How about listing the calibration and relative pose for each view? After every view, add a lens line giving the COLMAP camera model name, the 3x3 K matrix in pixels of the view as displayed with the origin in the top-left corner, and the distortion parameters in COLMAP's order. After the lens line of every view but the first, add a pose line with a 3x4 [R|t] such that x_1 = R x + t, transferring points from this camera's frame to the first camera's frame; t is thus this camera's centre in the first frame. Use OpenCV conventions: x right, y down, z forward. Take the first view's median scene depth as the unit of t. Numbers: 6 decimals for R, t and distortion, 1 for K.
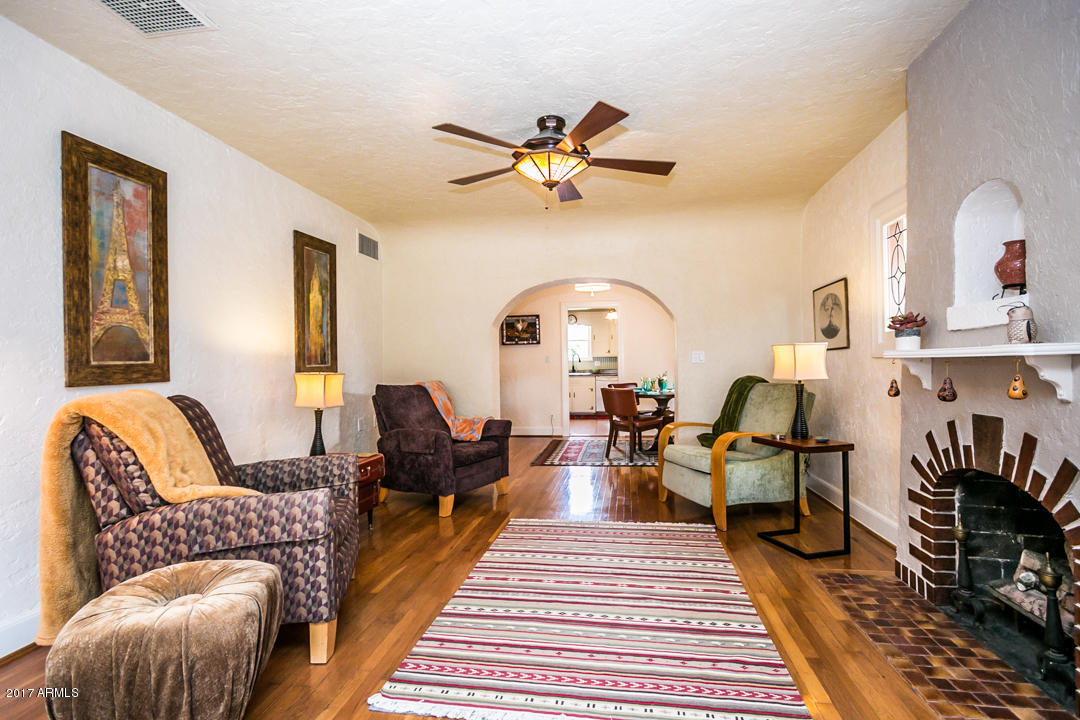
lens RADIAL K [[475.0, 0, 550.9], [0, 475.0, 358.6], [0, 0, 1]] dist [-0.011220, -0.000013]
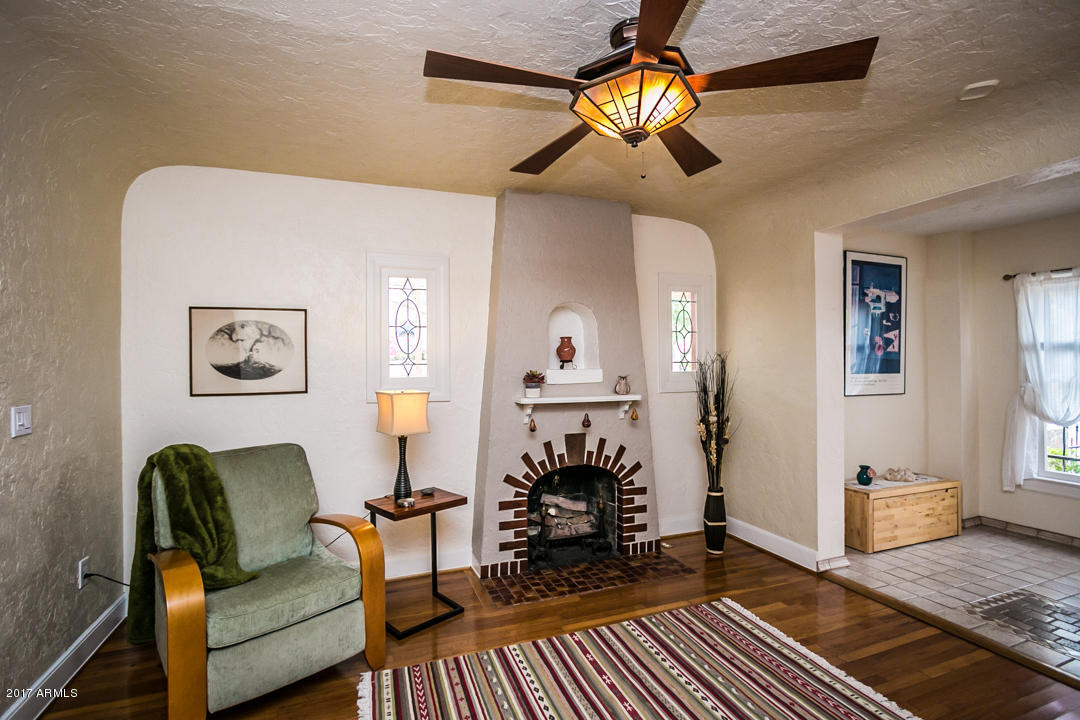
lens RADIAL K [[496.3, 0, 550.1], [0, 496.3, 362.7], [0, 0, 1]] dist [-0.017663, 0.000199]
pose [[-0.478558, 0.022686, 0.877763, -0.617315], [0.003911, 0.999711, -0.023706, -0.092261], [-0.878047, -0.007911, -0.478509, 1.784127]]
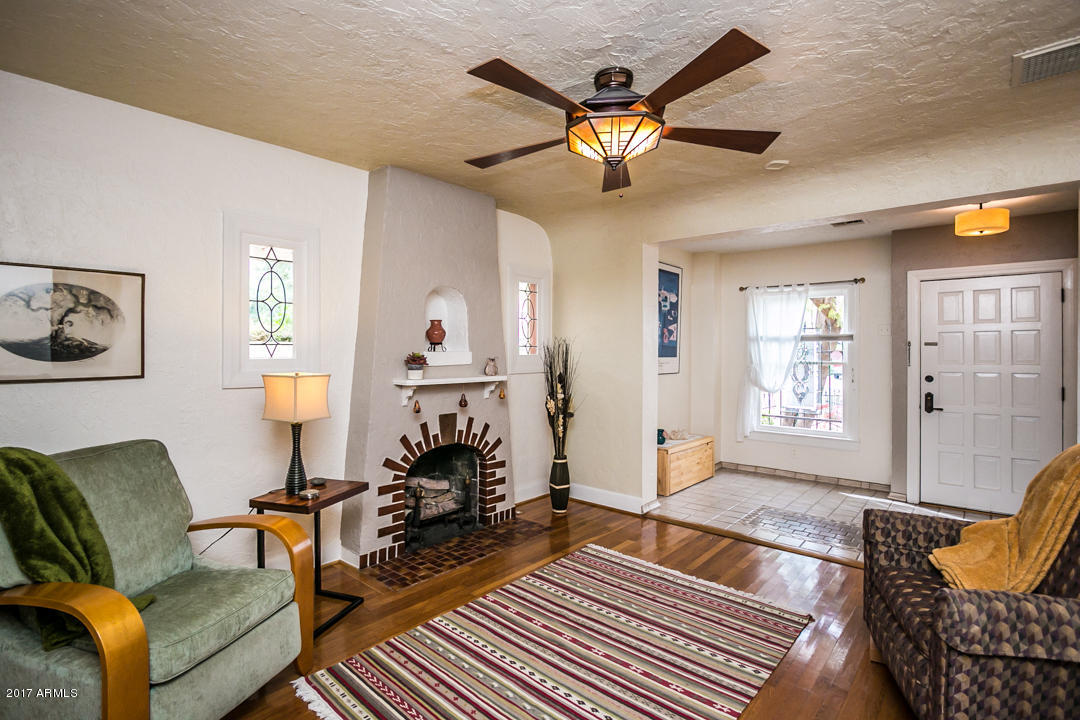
lens RADIAL K [[503.7, 0, 539.0], [0, 503.7, 352.0], [0, 0, 1]] dist [-0.015797, 0.000618]
pose [[-0.827096, 0.008892, 0.561990, -0.431070], [0.001702, 0.999910, -0.013317, -0.084298], [-0.562058, -0.010058, -0.827037, 2.185451]]
